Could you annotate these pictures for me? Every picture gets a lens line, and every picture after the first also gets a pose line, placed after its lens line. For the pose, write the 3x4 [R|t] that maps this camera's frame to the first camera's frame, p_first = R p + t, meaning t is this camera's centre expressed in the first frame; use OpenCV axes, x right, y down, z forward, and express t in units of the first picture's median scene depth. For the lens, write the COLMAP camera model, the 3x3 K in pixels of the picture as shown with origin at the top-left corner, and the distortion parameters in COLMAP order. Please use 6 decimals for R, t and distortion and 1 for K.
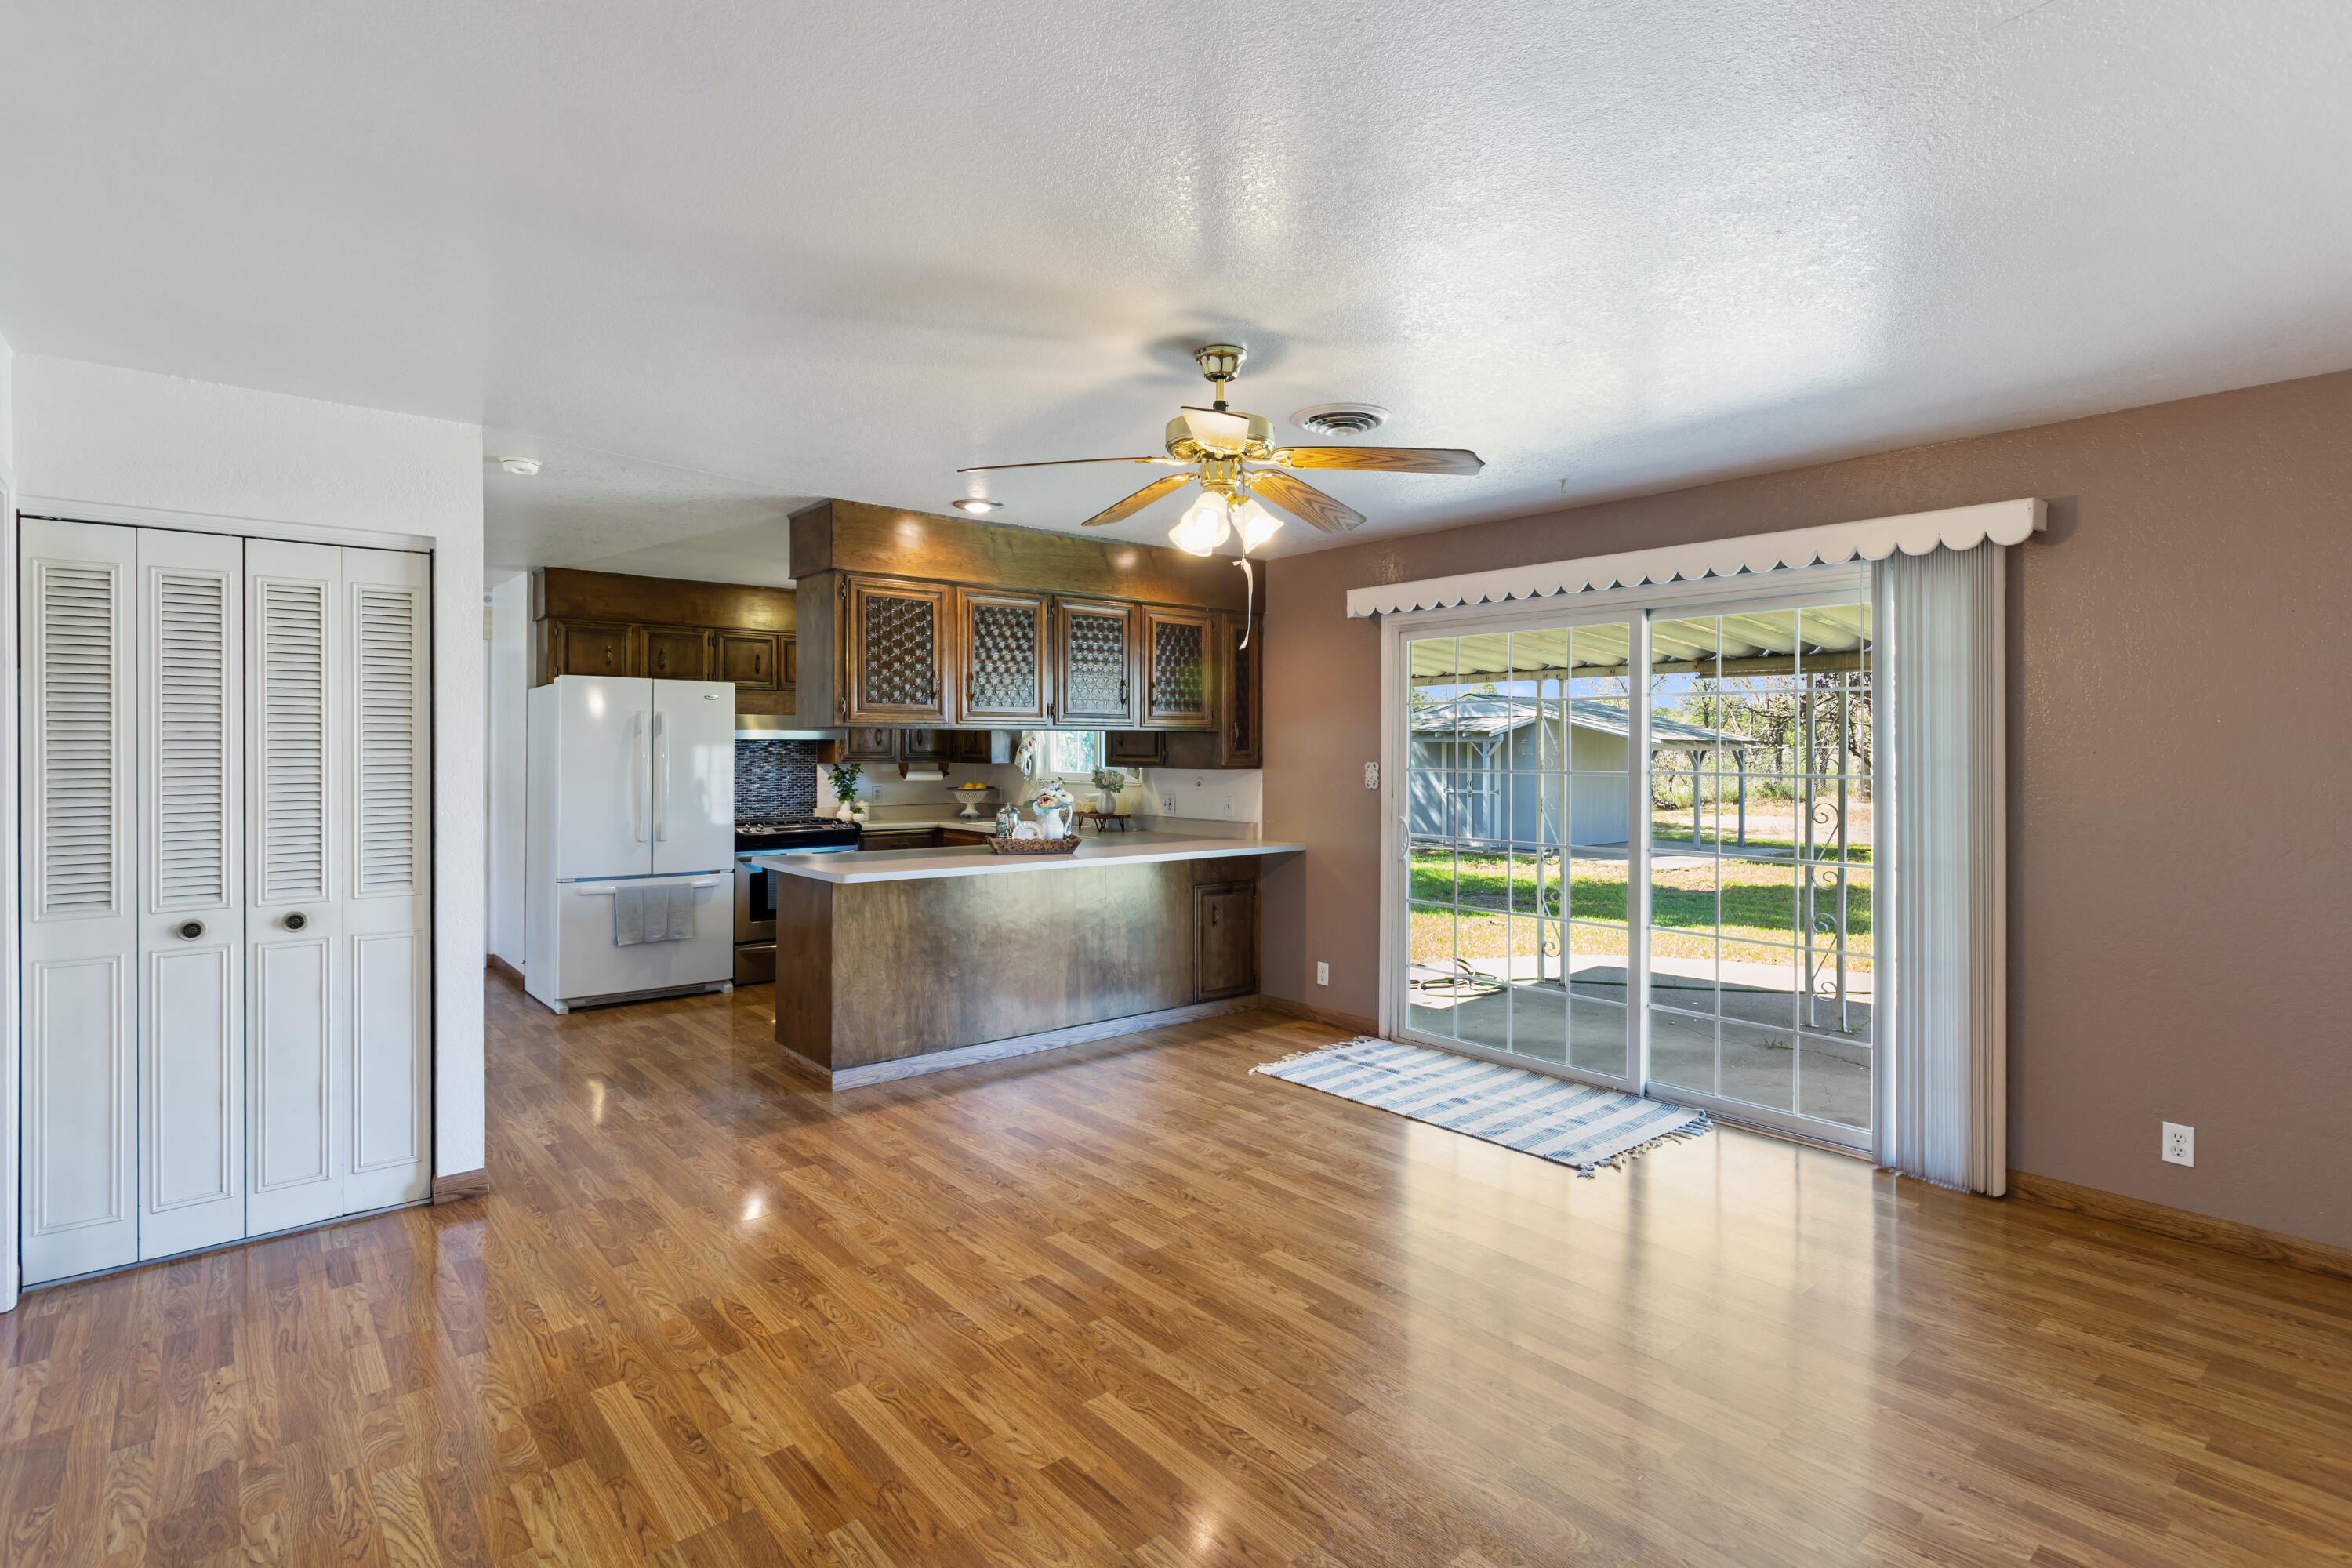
lens RADIAL K [[1145.0, 0, 1185.1], [0, 1145.0, 744.6], [0, 0, 1]] dist [0.005480, 0.001937]
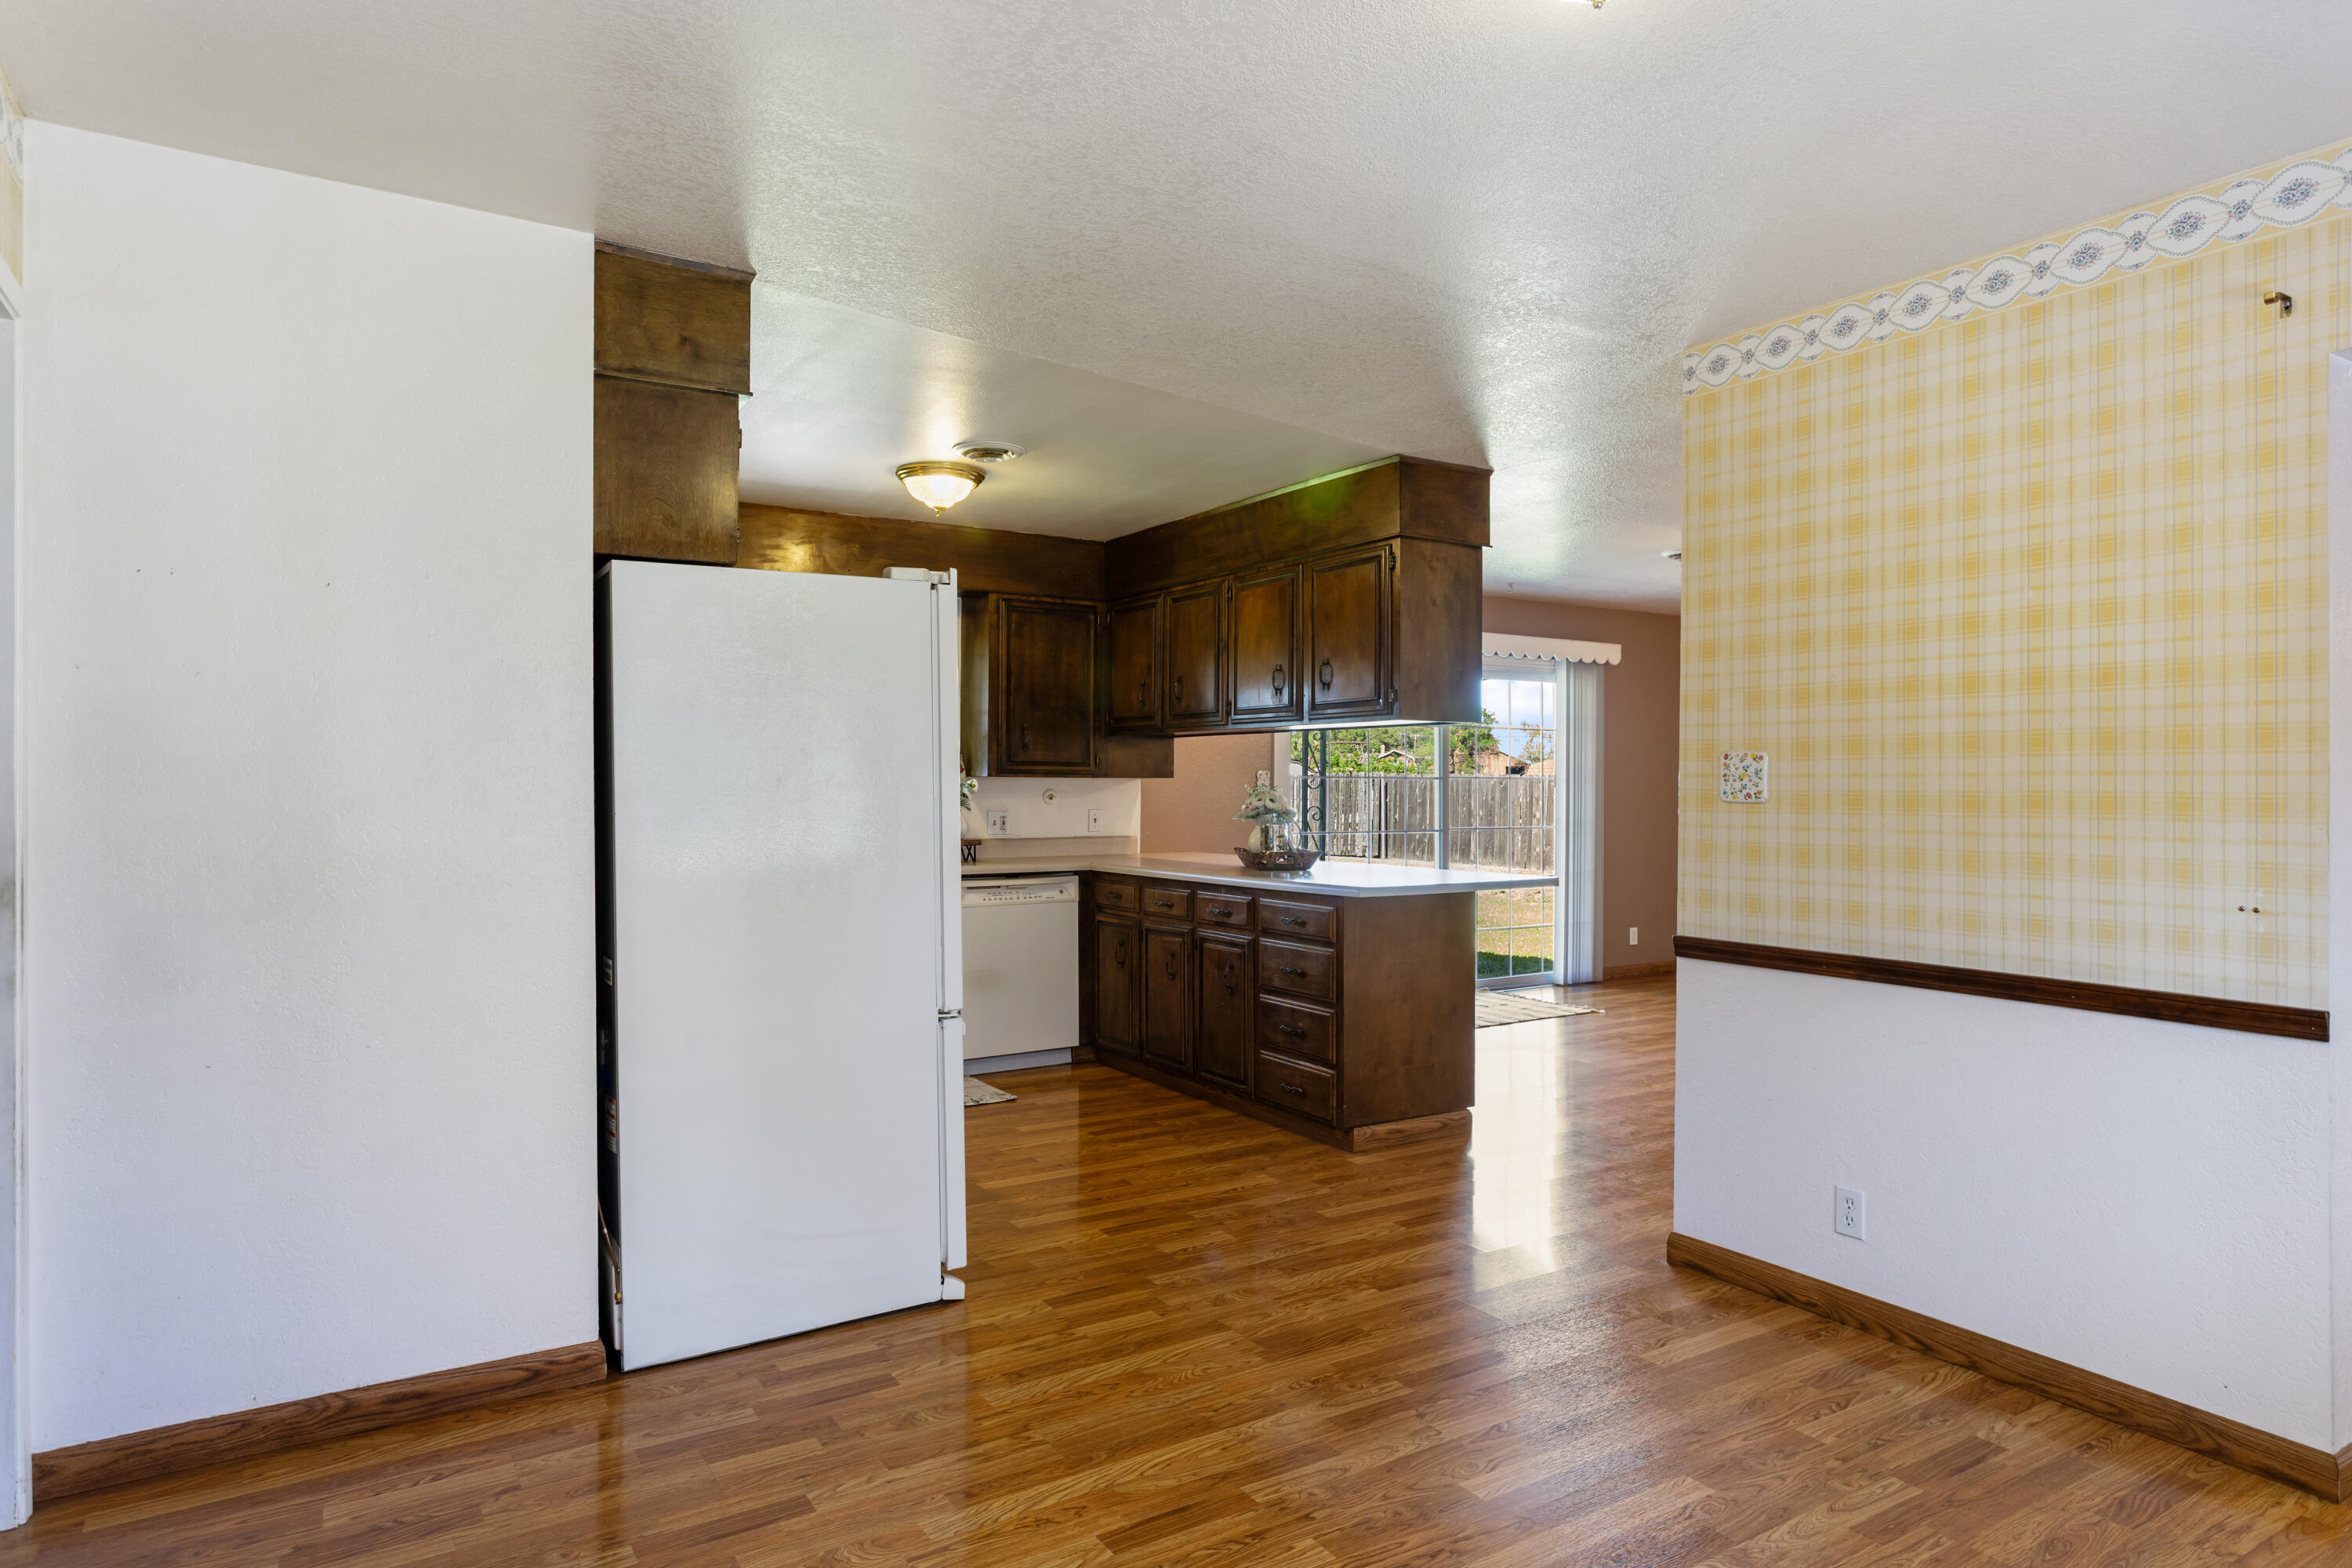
lens RADIAL K [[1412.4, 0, 1186.6], [0, 1412.4, 780.6], [0, 0, 1]] dist [-0.003683, 0.008398]
pose [[0.123424, 0.000440, 0.992354, -1.387788], [-0.005554, 0.999985, 0.000247, 0.029639], [-0.992339, -0.005542, 0.123424, 1.053396]]
